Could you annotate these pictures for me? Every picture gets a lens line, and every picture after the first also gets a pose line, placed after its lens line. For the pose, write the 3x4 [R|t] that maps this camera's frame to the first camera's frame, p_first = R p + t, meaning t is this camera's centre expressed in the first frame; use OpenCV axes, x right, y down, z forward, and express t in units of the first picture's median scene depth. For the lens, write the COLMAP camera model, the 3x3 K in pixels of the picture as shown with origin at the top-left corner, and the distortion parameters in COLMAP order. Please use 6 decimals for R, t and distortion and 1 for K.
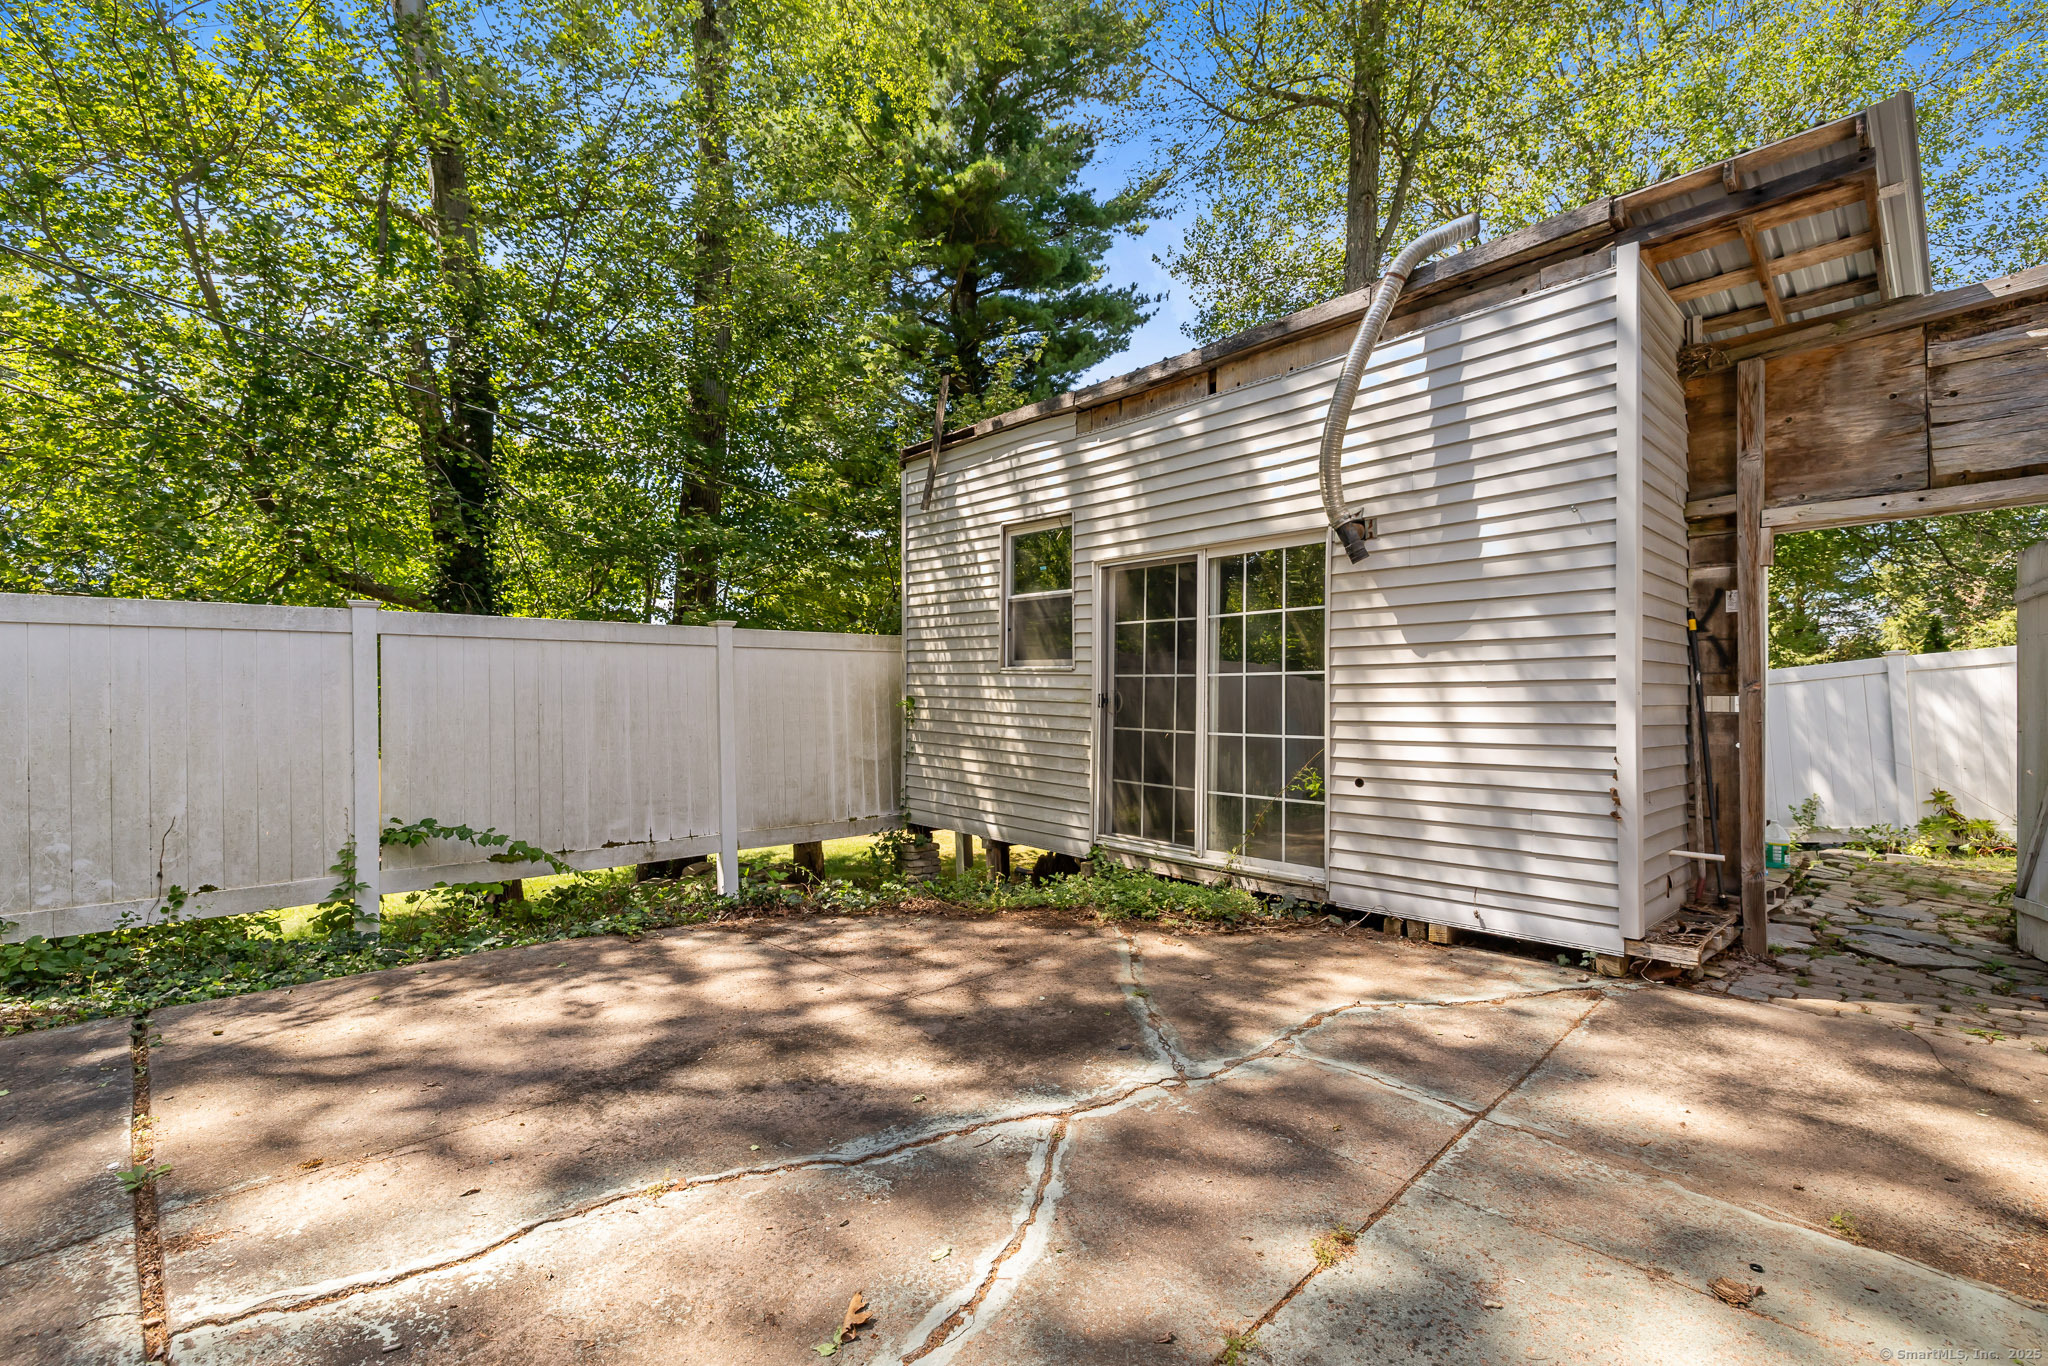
lens RADIAL K [[872.2, 0, 1020.9], [0, 872.2, 690.2], [0, 0, 1]] dist [0.001880, 0.000158]
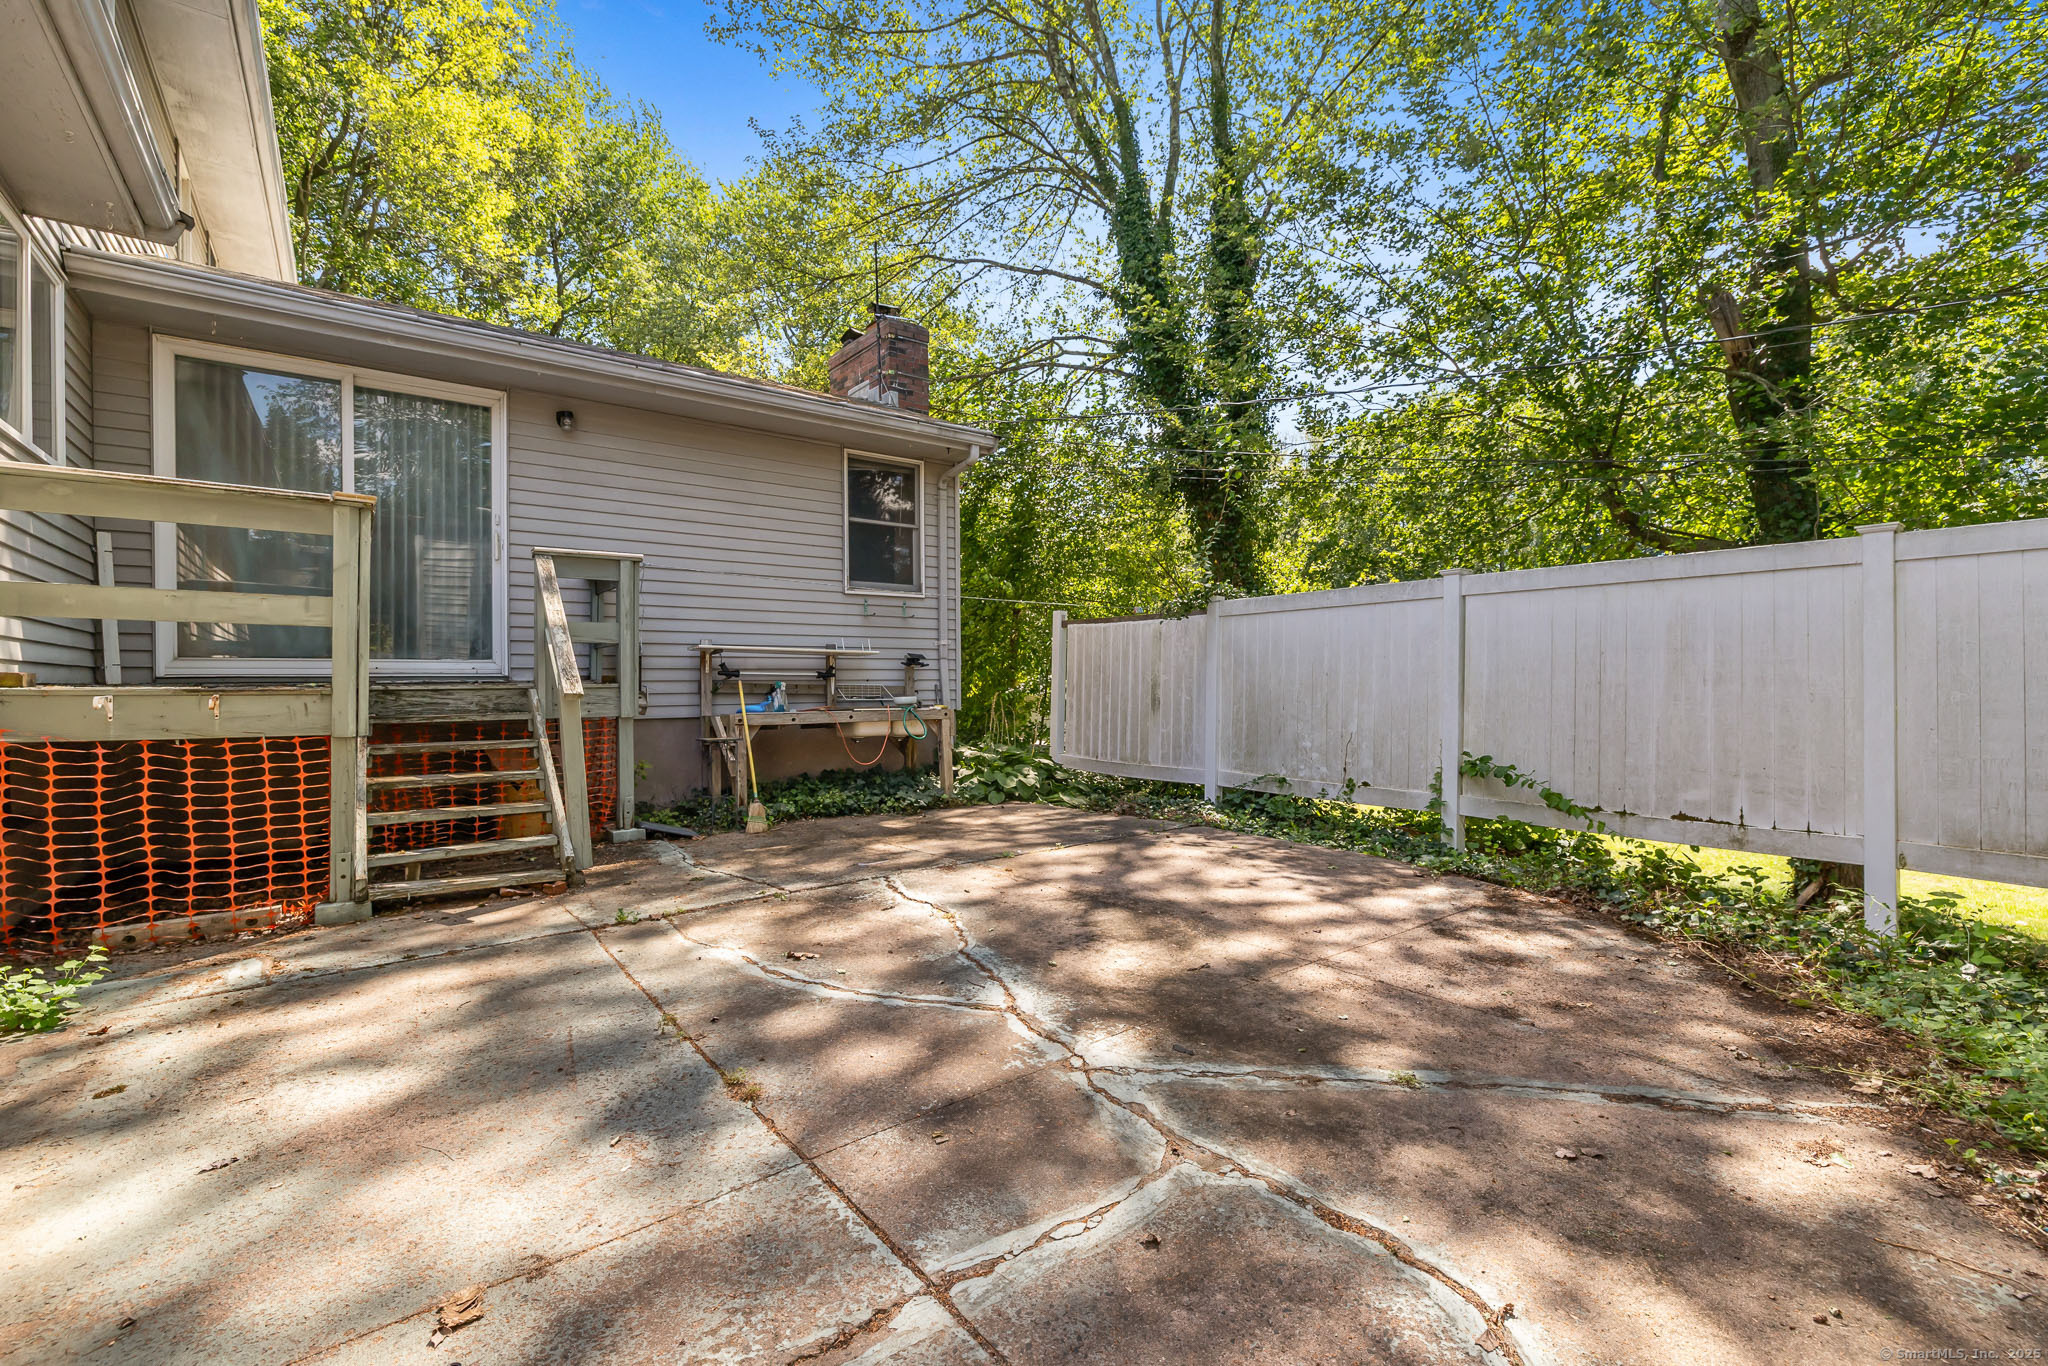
lens RADIAL K [[872.2, 0, 1020.9], [0, 872.2, 690.2], [0, 0, 1]] dist [0.001880, 0.000158]
pose [[-0.102276, 0.014782, -0.994646, 0.823235], [0.011534, 0.999840, 0.013673, 0.065819], [0.994689, -0.010073, -0.102430, 0.848360]]
